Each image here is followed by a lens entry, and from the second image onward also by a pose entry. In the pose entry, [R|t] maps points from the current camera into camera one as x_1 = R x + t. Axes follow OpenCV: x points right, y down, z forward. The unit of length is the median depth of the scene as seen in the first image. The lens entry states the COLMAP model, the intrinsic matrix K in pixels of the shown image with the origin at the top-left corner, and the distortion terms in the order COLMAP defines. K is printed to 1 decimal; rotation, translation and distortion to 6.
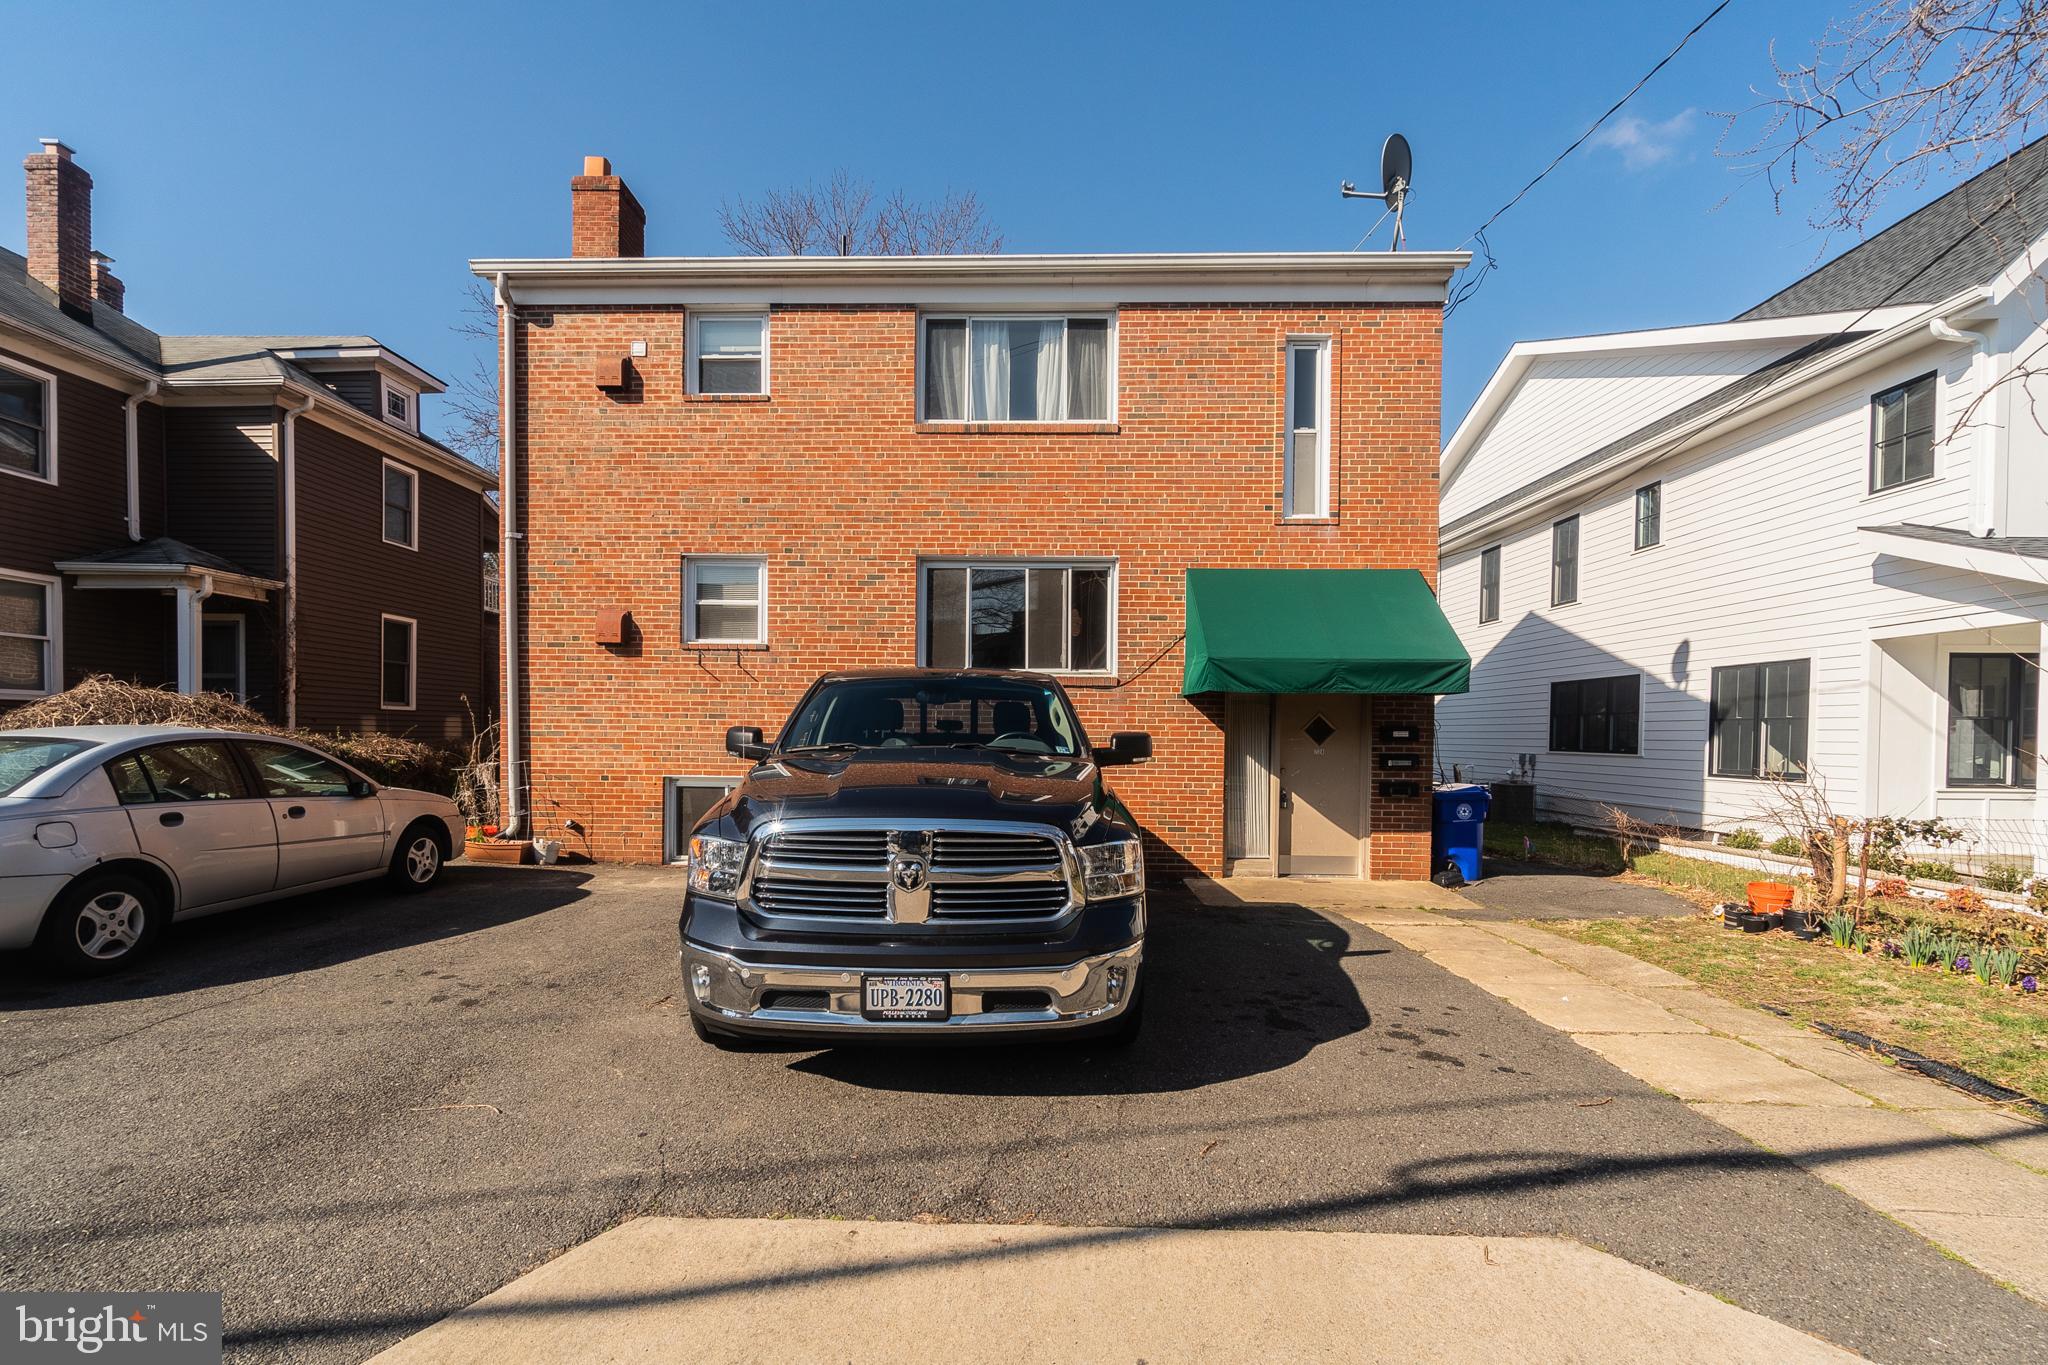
lens RADIAL K [[896.2, 0, 991.6], [0, 896.2, 790.5], [0, 0, 1]] dist [-0.000870, 0.000046]
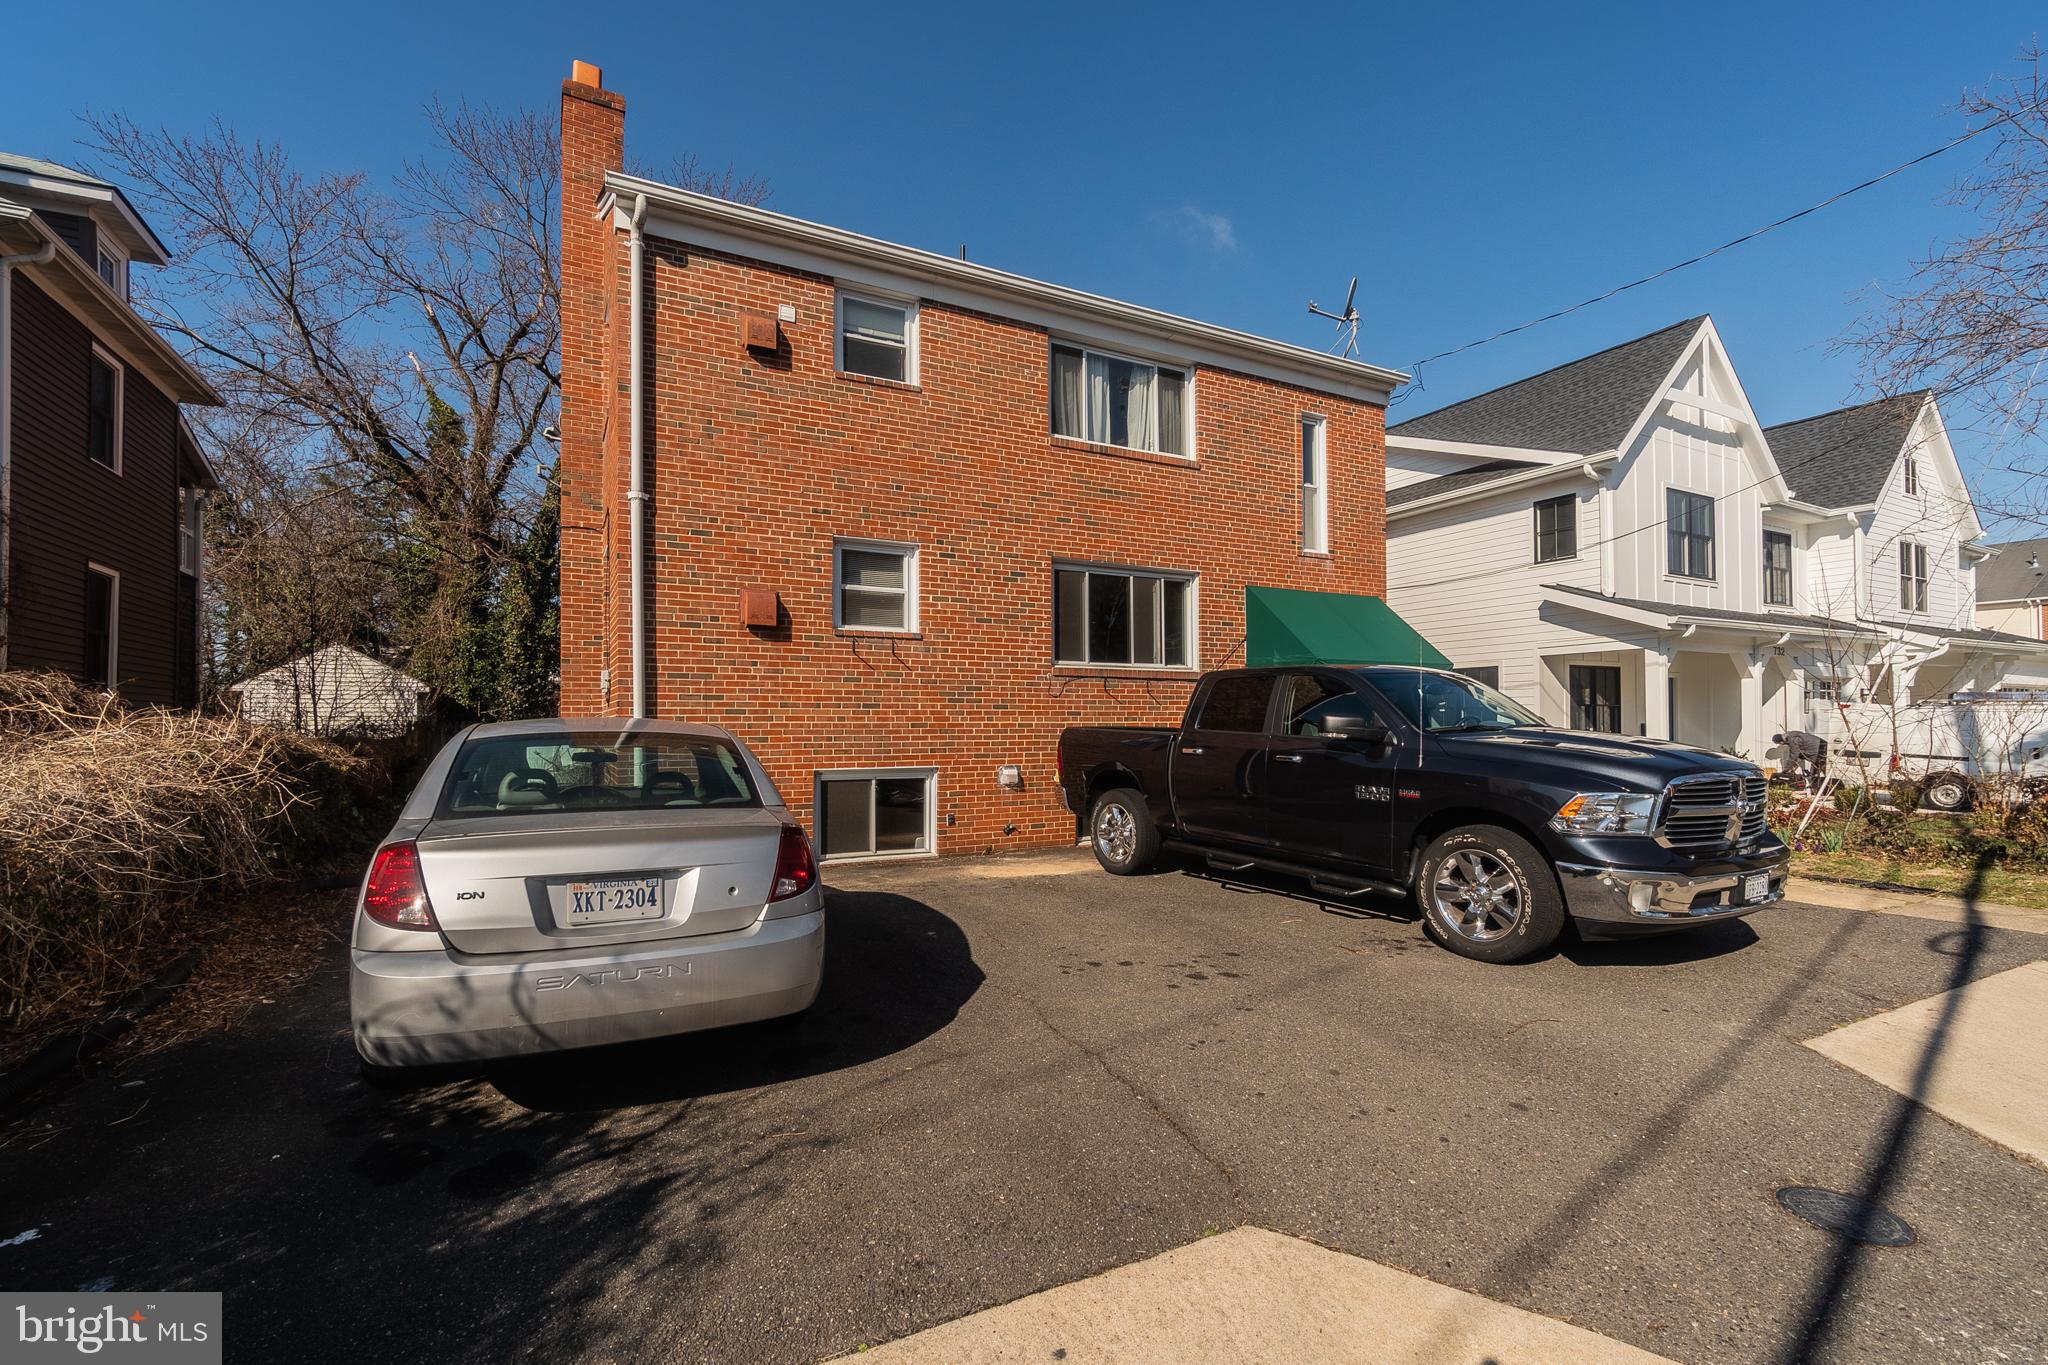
lens RADIAL K [[896.2, 0, 981.5], [0, 896.2, 749.5], [0, 0, 1]] dist [-0.000870, 0.000046]
pose [[0.875112, -0.026155, 0.483214, -0.686515], [0.043449, 0.998752, -0.024627, -0.007562], [-0.481967, 0.042547, 0.875156, 0.105926]]
